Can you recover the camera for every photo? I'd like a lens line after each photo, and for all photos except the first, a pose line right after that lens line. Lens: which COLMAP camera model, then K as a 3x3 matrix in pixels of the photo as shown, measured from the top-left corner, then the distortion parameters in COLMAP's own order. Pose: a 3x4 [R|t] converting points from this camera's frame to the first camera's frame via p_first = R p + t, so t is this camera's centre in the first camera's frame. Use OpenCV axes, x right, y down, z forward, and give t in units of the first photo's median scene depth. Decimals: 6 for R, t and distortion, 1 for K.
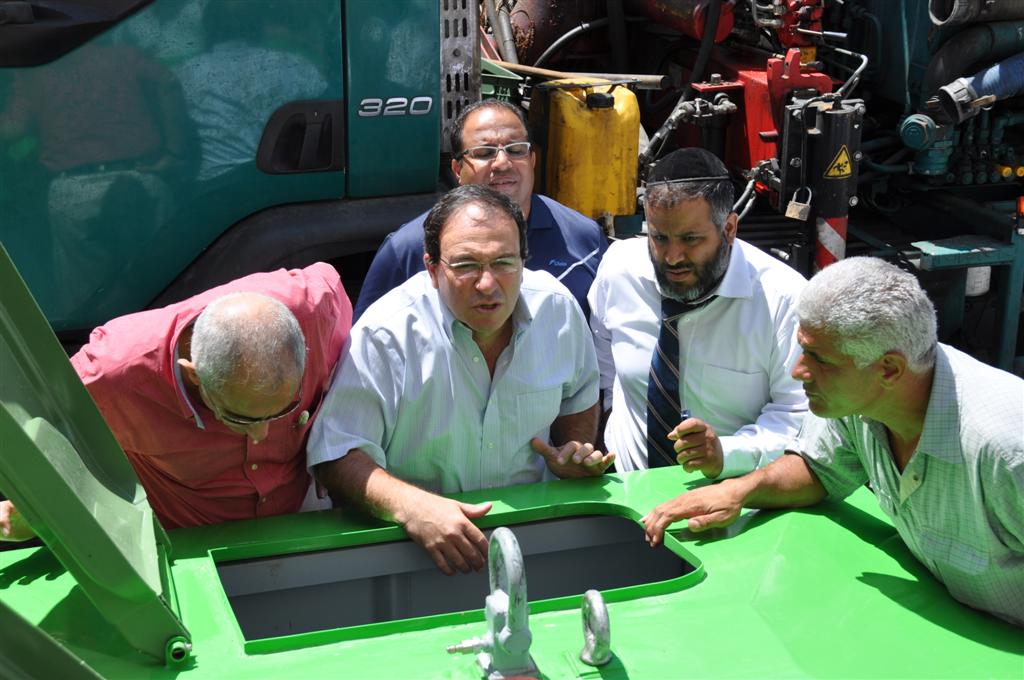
lens RADIAL K [[1752.6, 0, 512.0], [0, 1752.6, 340.0], [0, 0, 1]] dist [0.297636, 0.211671]
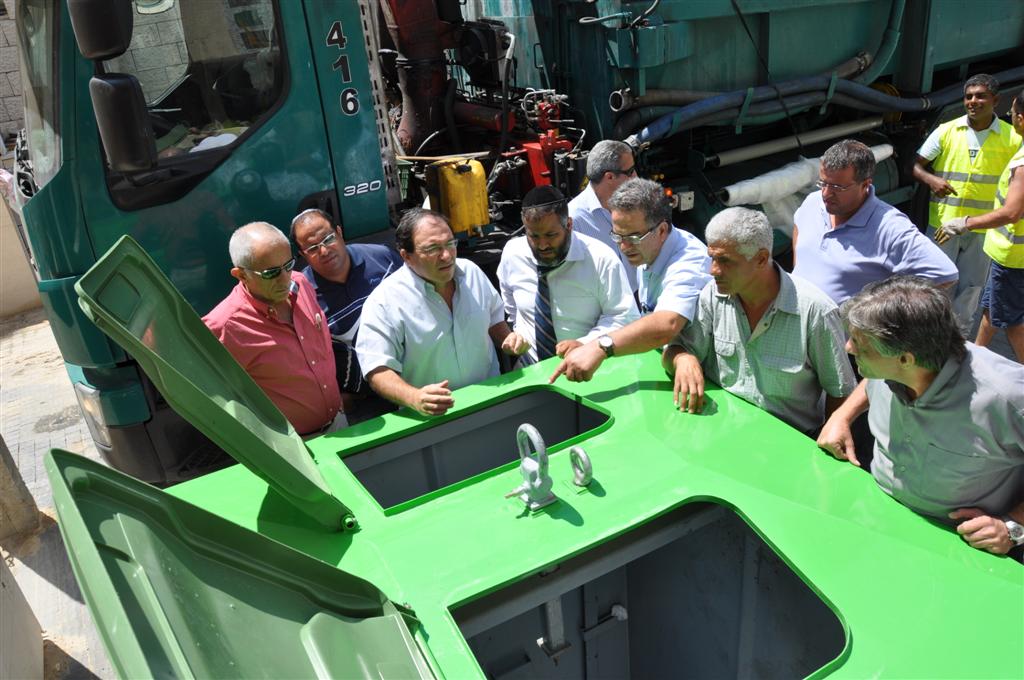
lens RADIAL K [[800.9, 0, 512.0], [0, 800.9, 340.0], [0, 0, 1]] dist [-0.162786, 0.127283]
pose [[0.972314, -0.178471, 0.150843, -0.062437], [0.165104, 0.981492, 0.097023, -0.026841], [-0.165367, -0.069432, 0.983785, 0.121805]]
